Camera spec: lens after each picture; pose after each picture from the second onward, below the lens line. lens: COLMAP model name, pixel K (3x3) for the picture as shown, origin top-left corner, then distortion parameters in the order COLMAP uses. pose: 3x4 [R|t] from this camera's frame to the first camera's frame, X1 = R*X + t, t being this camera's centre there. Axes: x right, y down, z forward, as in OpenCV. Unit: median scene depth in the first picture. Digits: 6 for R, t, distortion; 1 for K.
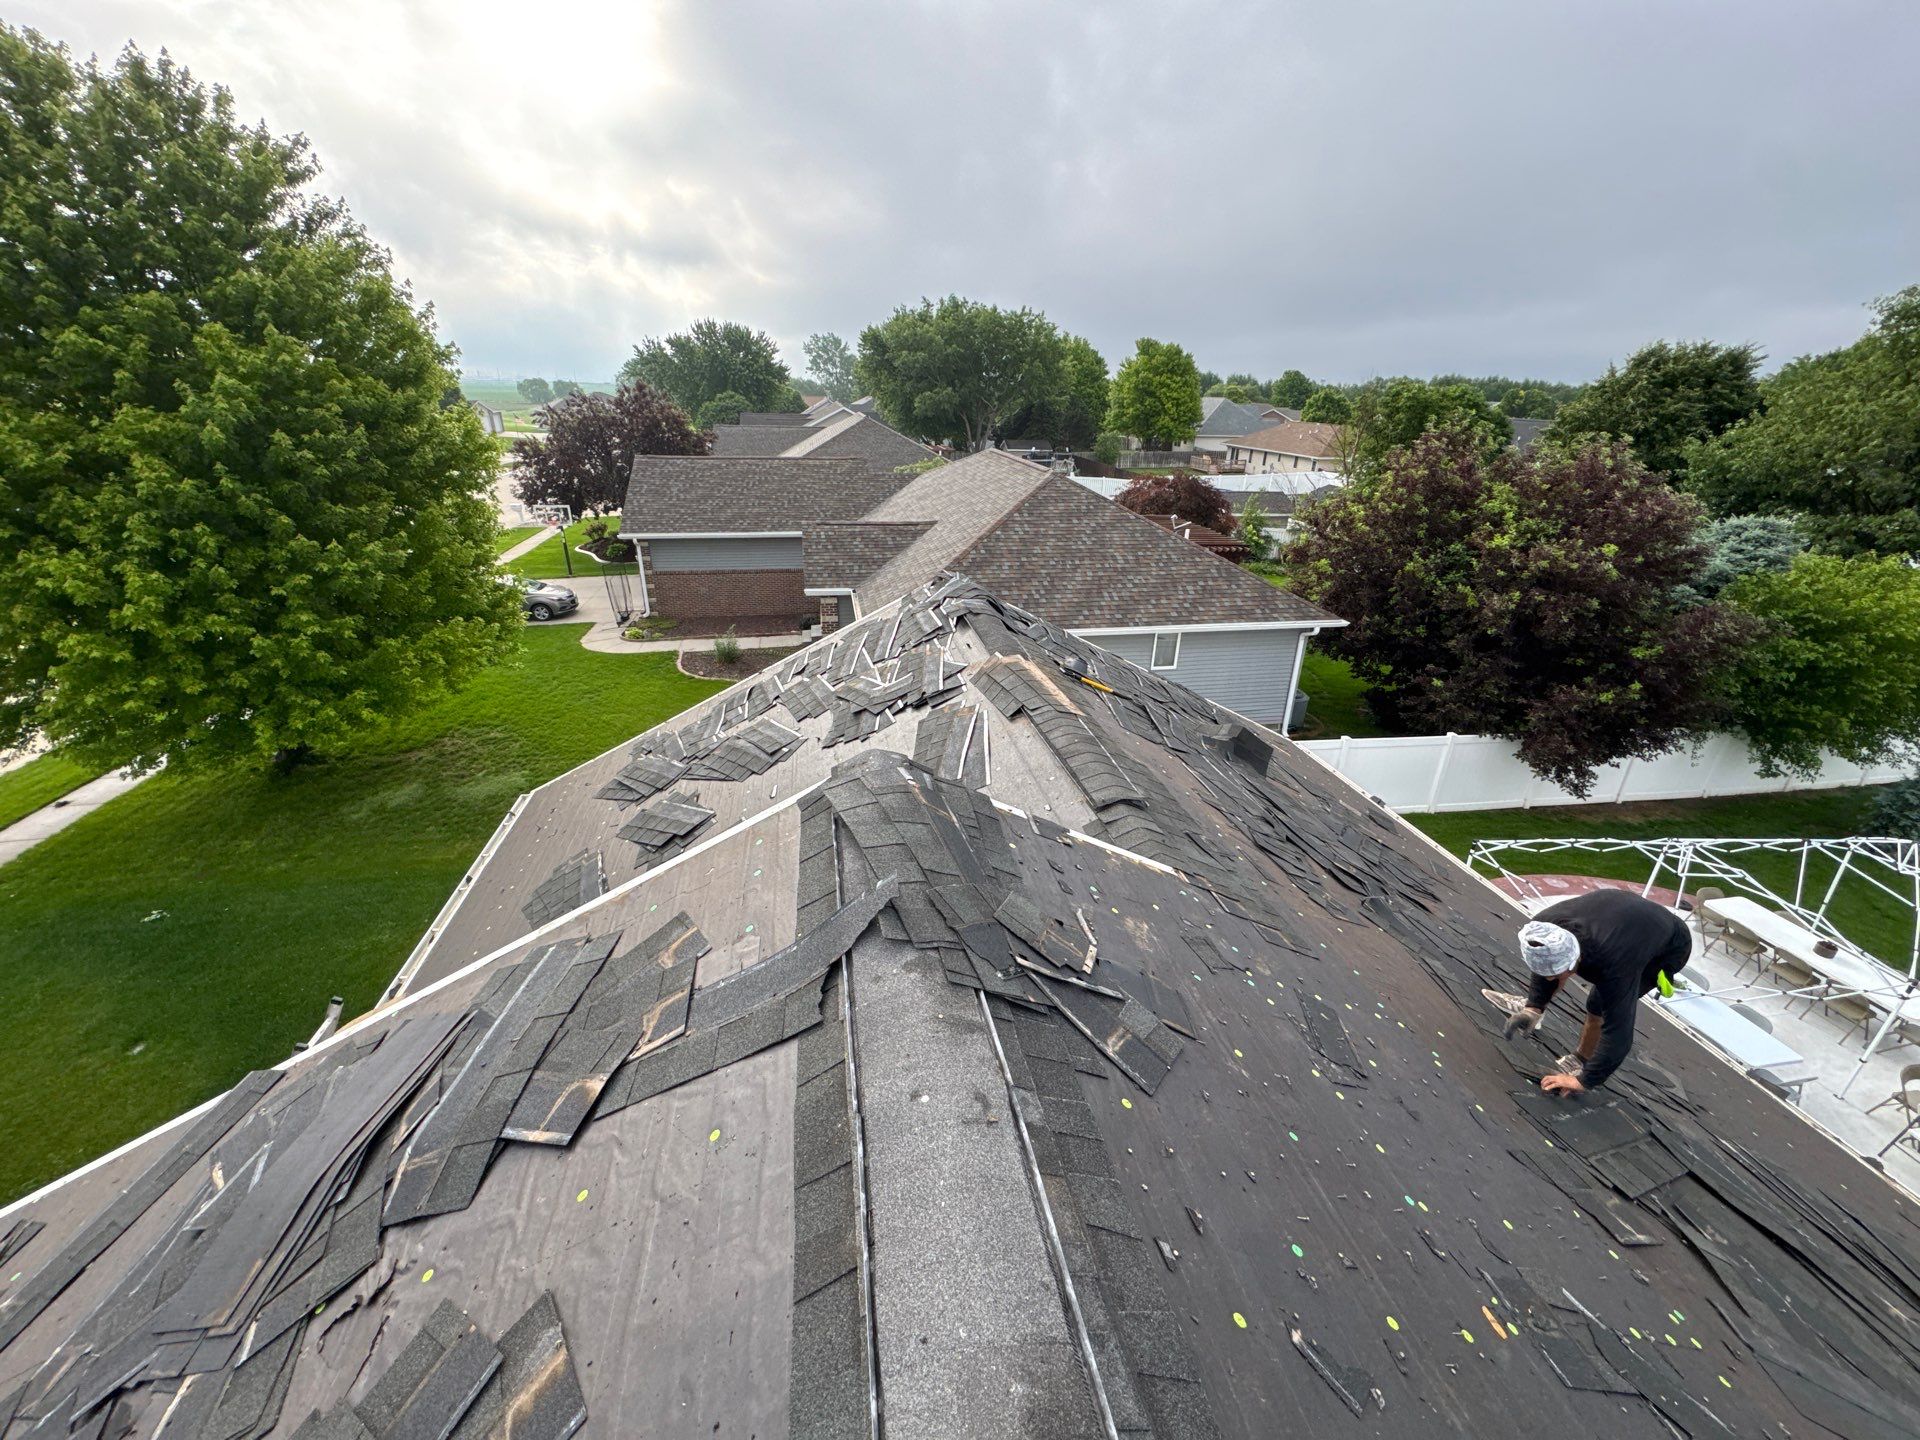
lens RADIAL K [[766.1, 0, 960.7], [0, 766.1, 714.9], [0, 0, 1]] dist [-0.003884, 0.000596]
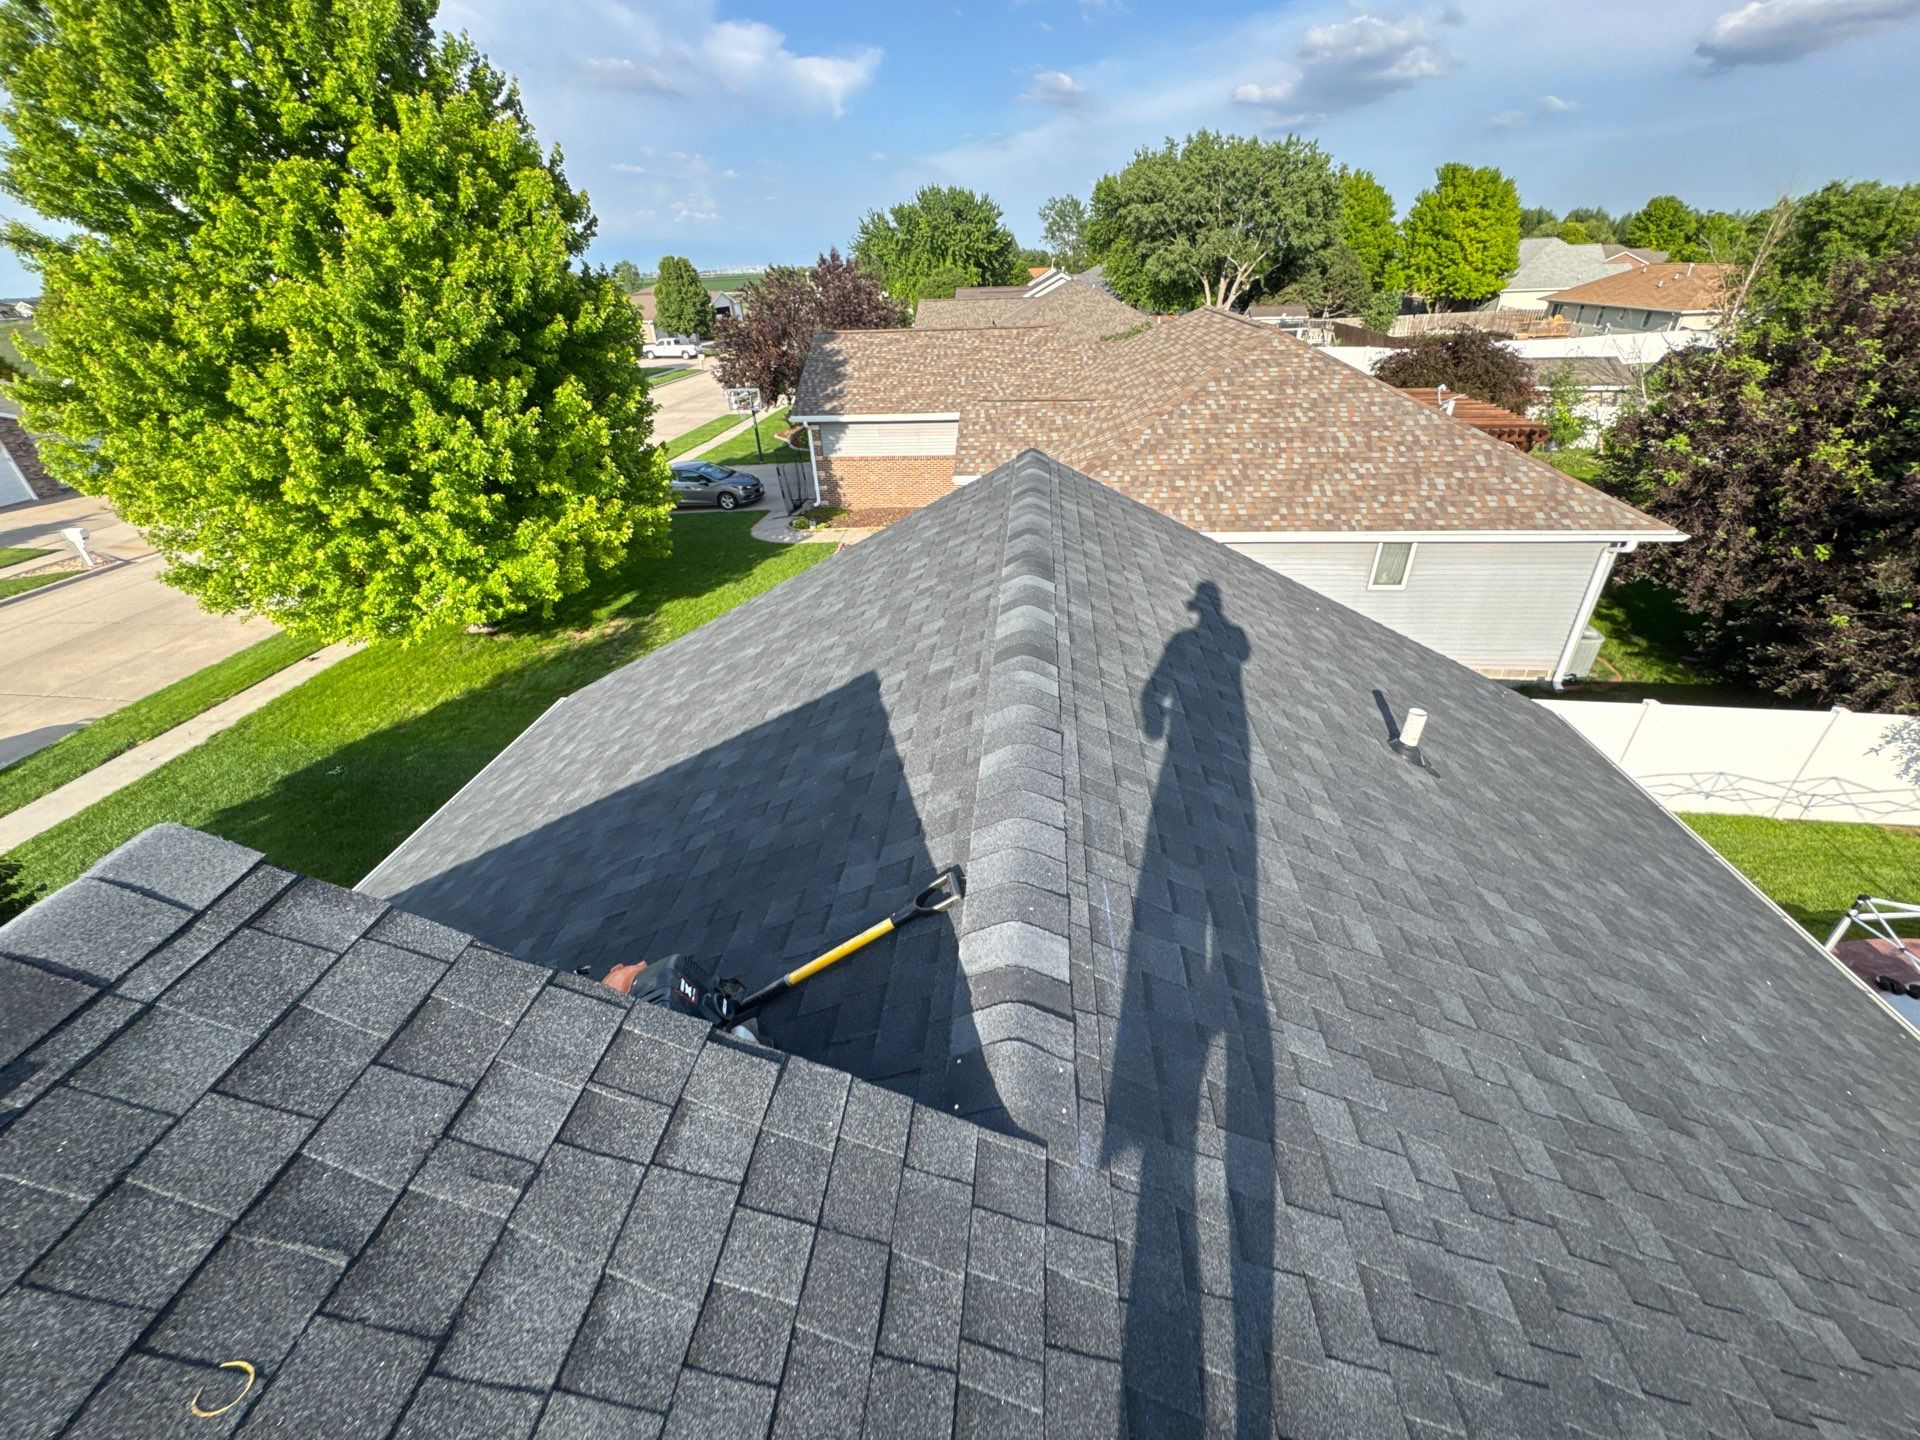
lens RADIAL K [[766.1, 0, 959.8], [0, 766.1, 722.5], [0, 0, 1]] dist [-0.003884, 0.000596]
pose [[0.960244, 0.096388, -0.261994, 0.045525], [-0.058930, 0.987341, 0.147261, -0.010602], [0.272871, -0.125967, 0.953768, 0.089514]]
